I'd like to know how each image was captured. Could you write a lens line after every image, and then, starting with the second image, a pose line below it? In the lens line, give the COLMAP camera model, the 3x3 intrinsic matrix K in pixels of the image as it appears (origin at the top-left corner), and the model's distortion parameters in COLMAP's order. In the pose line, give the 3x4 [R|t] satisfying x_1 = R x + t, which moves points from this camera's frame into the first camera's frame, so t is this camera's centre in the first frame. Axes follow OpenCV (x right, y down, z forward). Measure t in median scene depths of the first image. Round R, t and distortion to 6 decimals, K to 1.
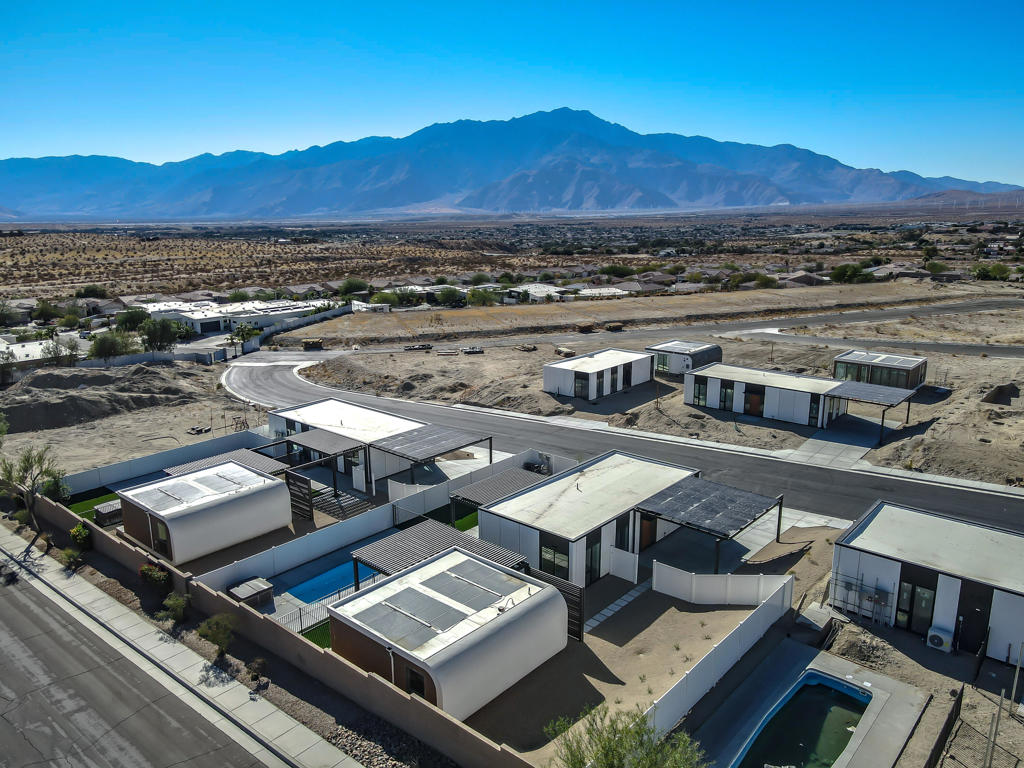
lens RADIAL K [[751.3, 0, 509.1], [0, 751.3, 386.7], [0, 0, 1]] dist [0.007530, 0.012896]
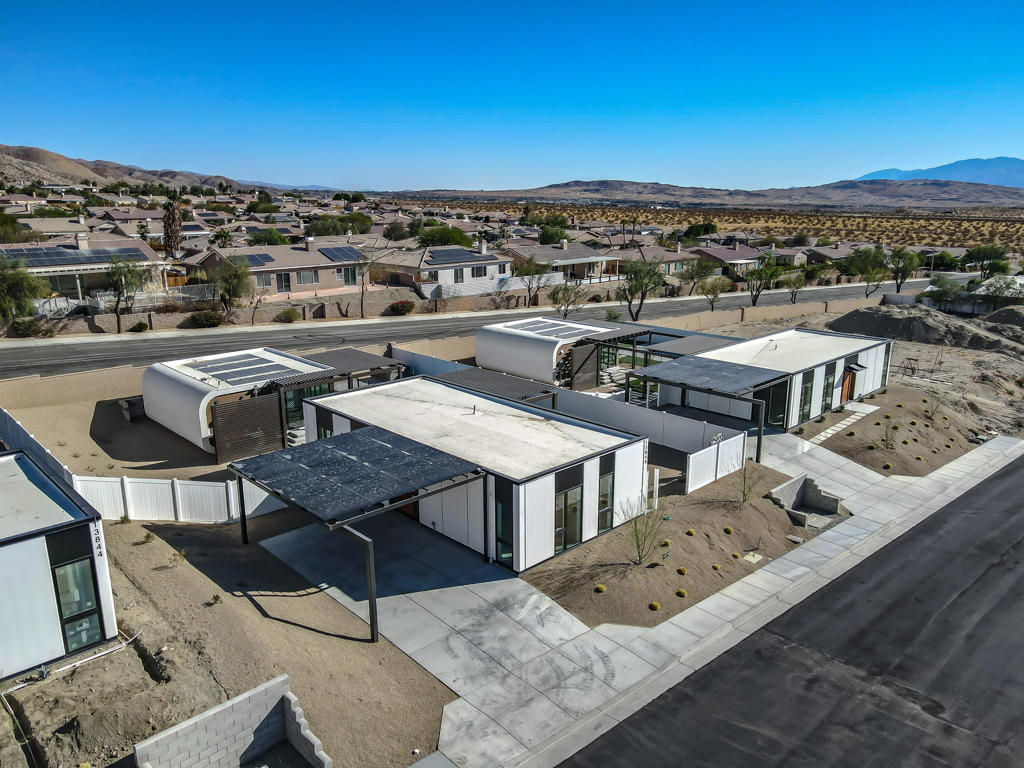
lens RADIAL K [[751.3, 0, 508.6], [0, 751.3, 386.8], [0, 0, 1]] dist [0.007530, 0.012896]
pose [[-0.091331, 0.256954, -0.962098, 0.392384], [-0.230495, 0.934445, 0.271449, -0.042715], [0.968778, 0.246551, -0.026117, 0.549885]]
